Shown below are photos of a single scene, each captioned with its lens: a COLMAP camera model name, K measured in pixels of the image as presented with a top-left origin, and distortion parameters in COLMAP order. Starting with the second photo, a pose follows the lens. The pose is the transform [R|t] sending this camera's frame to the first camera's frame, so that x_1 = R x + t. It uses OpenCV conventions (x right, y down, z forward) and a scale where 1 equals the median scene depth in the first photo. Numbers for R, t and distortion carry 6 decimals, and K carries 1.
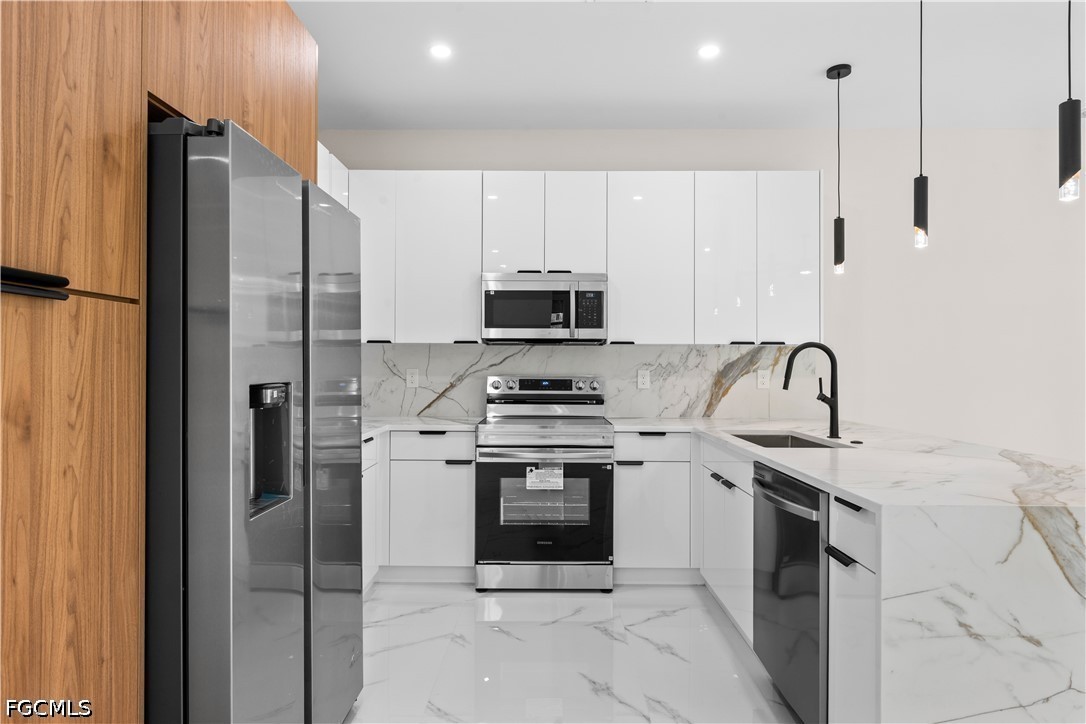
lens RADIAL K [[608.3, 0, 543.6], [0, 608.3, 361.6], [0, 0, 1]] dist [0.000451, -0.000973]
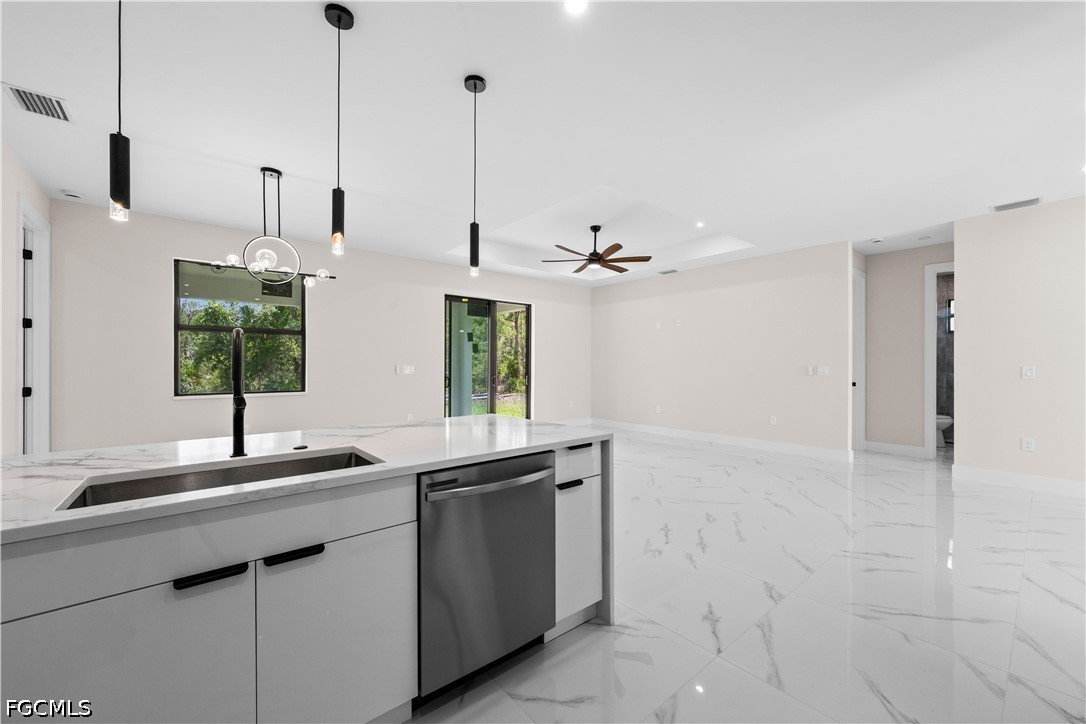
lens RADIAL K [[425.2, 0, 549.3], [0, 425.2, 365.3], [0, 0, 1]] dist [-0.002222, 0.000303]
pose [[-0.653766, -0.006691, 0.756667, -0.178700], [-0.010226, 0.999948, 0.000007, 0.008613], [-0.756628, -0.007733, -0.653800, 1.042386]]
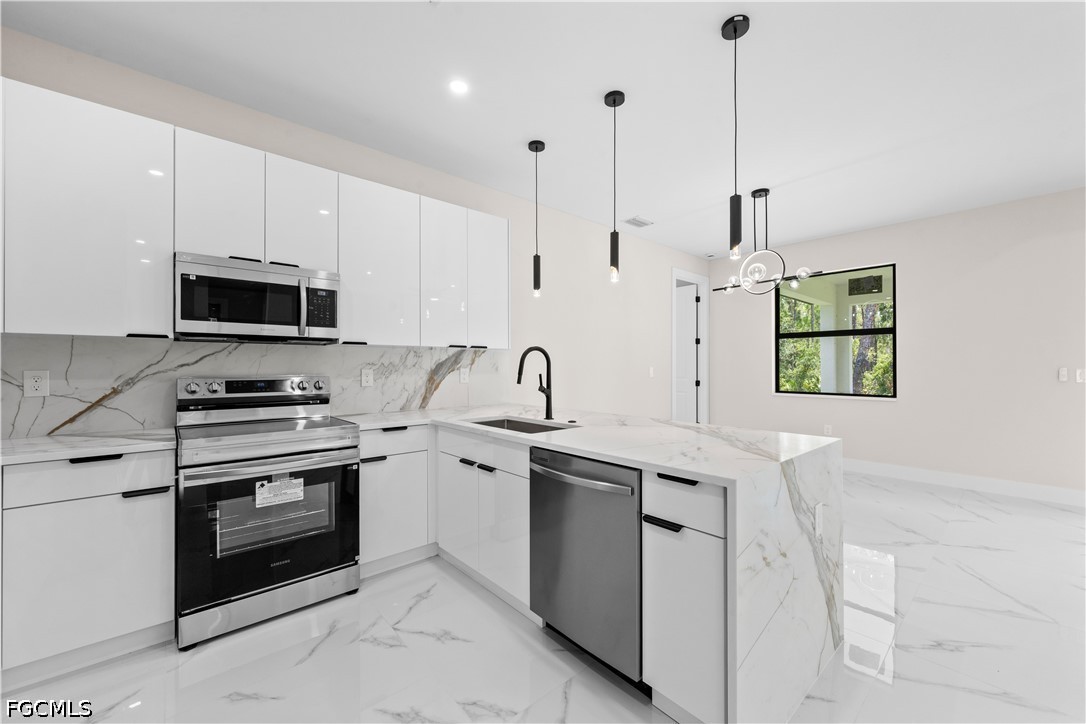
lens RADIAL K [[425.2, 0, 545.5], [0, 425.2, 364.3], [0, 0, 1]] dist [-0.002222, 0.000303]
pose [[0.743421, -0.001908, 0.668821, -0.144565], [-0.001550, 0.999988, 0.004577, 0.001837], [-0.668822, -0.004439, 0.743410, 0.316207]]
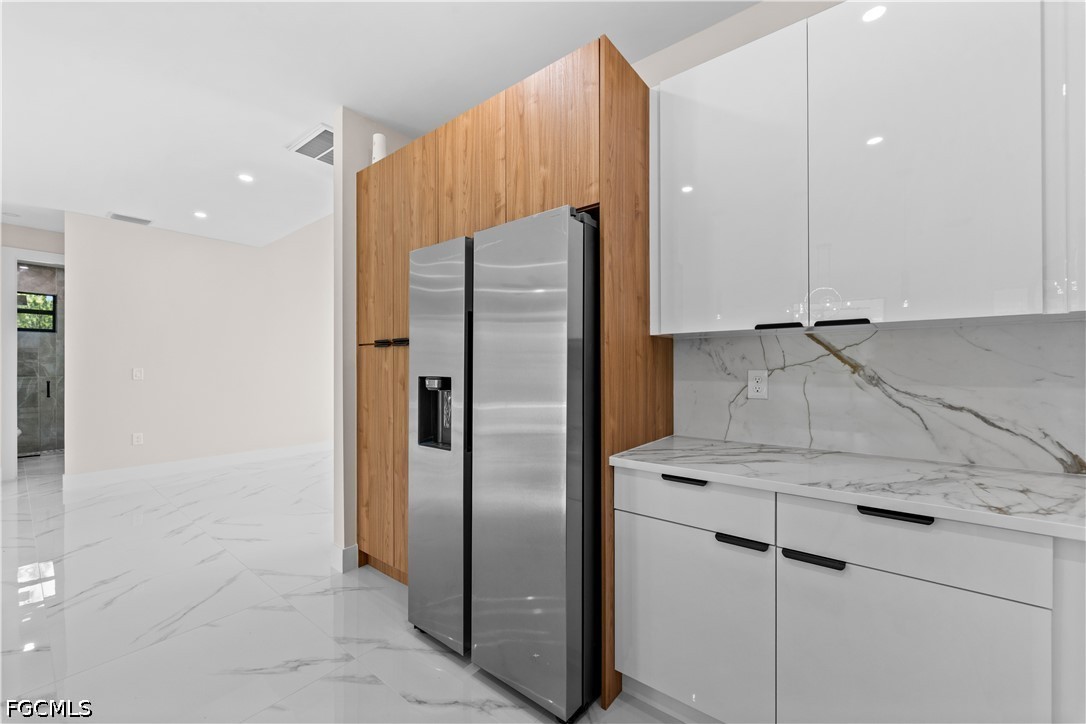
lens RADIAL K [[425.2, 0, 543.8], [0, 425.2, 365.9], [0, 0, 1]] dist [-0.002222, 0.000303]
pose [[-0.615278, -0.004393, -0.788298, 0.171289], [0.004927, 0.999944, -0.009418, 0.009185], [0.788295, -0.009678, -0.615222, 1.053466]]
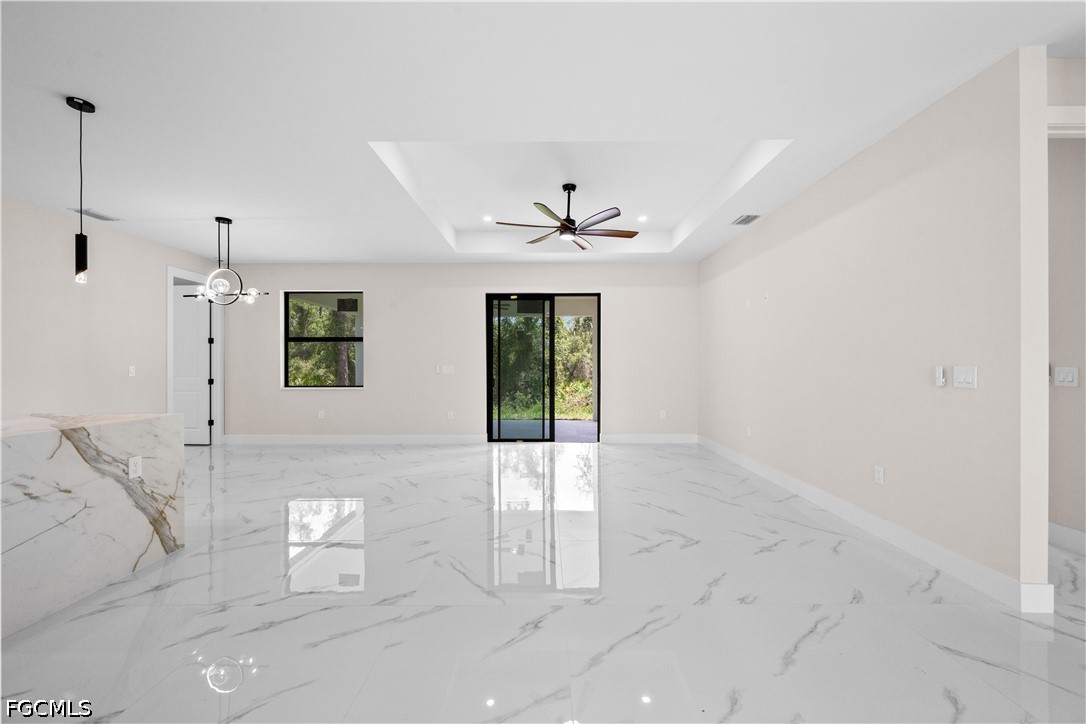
lens RADIAL K [[425.2, 0, 545.6], [0, 425.2, 364.3], [0, 0, 1]] dist [-0.002222, 0.000303]
pose [[-0.005228, -0.004195, 0.999978, -0.351607], [-0.005296, 0.999977, 0.004167, -0.002739], [-0.999972, -0.005274, -0.005251, -0.342170]]
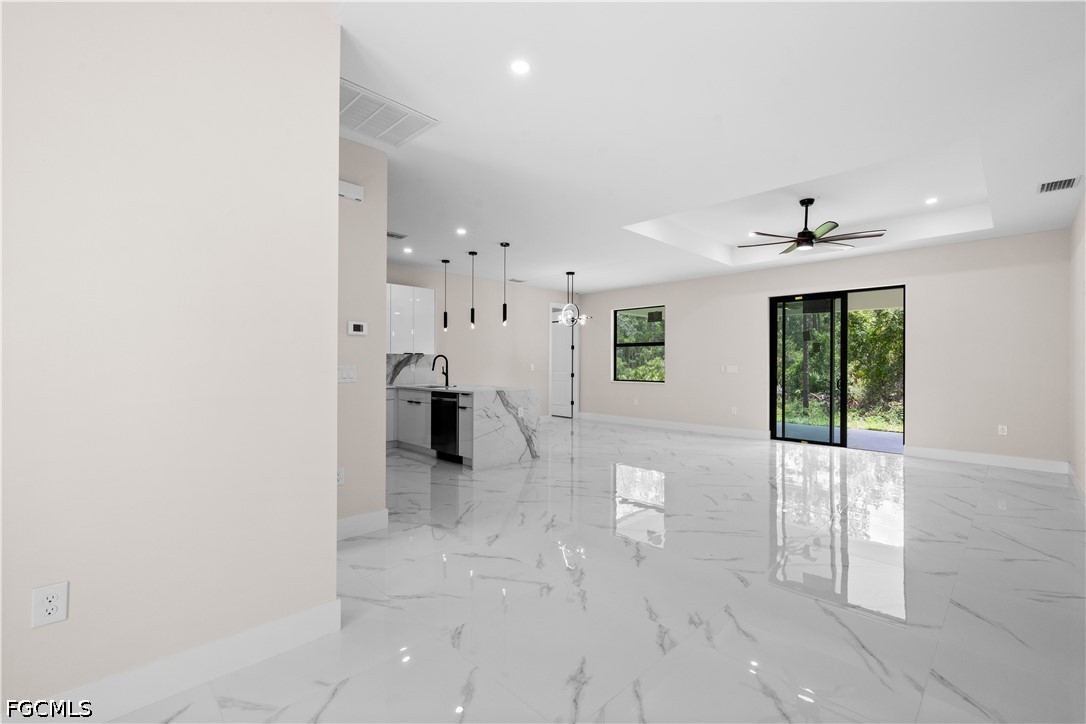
lens RADIAL K [[466.5, 0, 542.1], [0, 466.5, 360.5], [0, 0, 1]] dist [0.000738, 0.000038]
pose [[0.710079, 0.003955, 0.704111, -0.838301], [-0.006879, 0.999975, 0.001320, -0.010046], [-0.704089, -0.005781, 0.710088, -1.010495]]
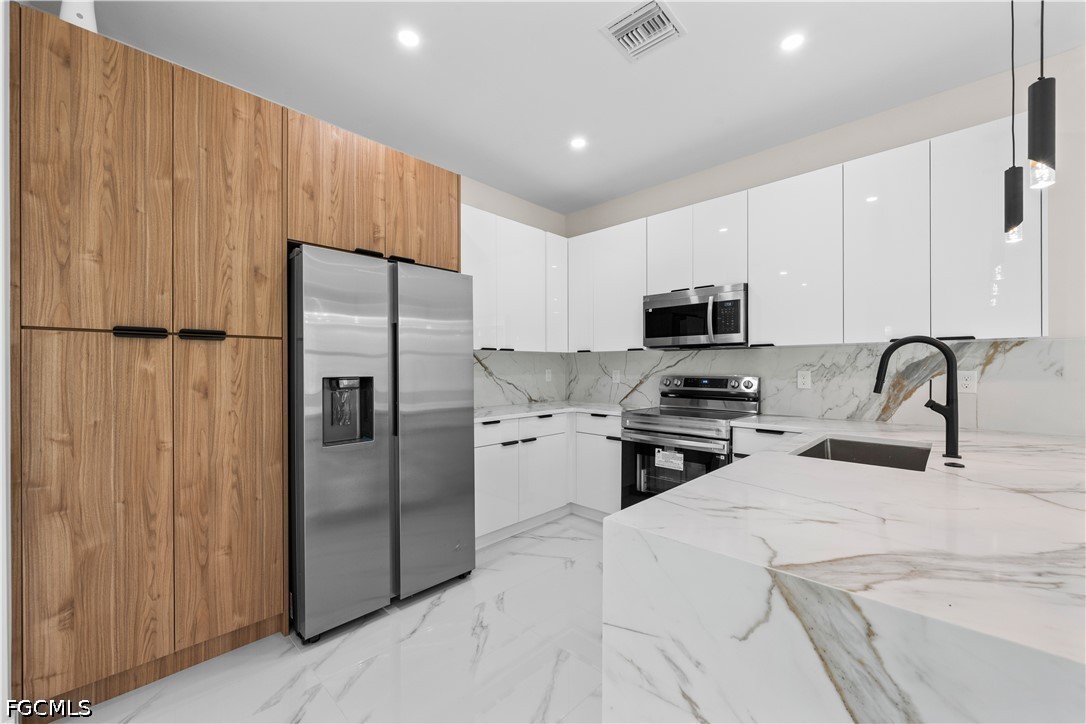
lens RADIAL K [[425.2, 0, 545.4], [0, 425.2, 367.3], [0, 0, 1]] dist [-0.002222, 0.000303]
pose [[0.728406, -0.004912, -0.685128, 0.467572], [0.008624, 0.999961, 0.001999, 0.004303], [0.685092, -0.007365, 0.728420, 0.242993]]
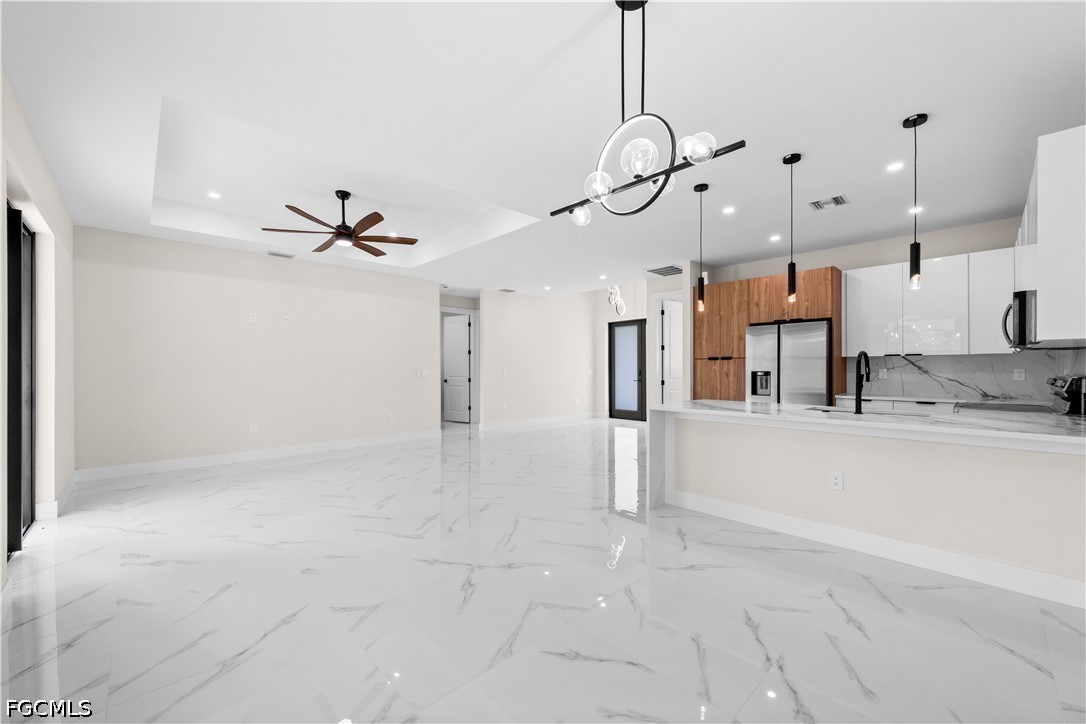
lens RADIAL K [[425.2, 0, 542.8], [0, 425.2, 369.4], [0, 0, 1]] dist [-0.002222, 0.000303]
pose [[-0.715484, -0.004268, -0.698616, 1.773432], [0.002725, 0.999957, -0.008899, 0.024987], [0.698624, -0.008271, -0.715441, 1.197781]]
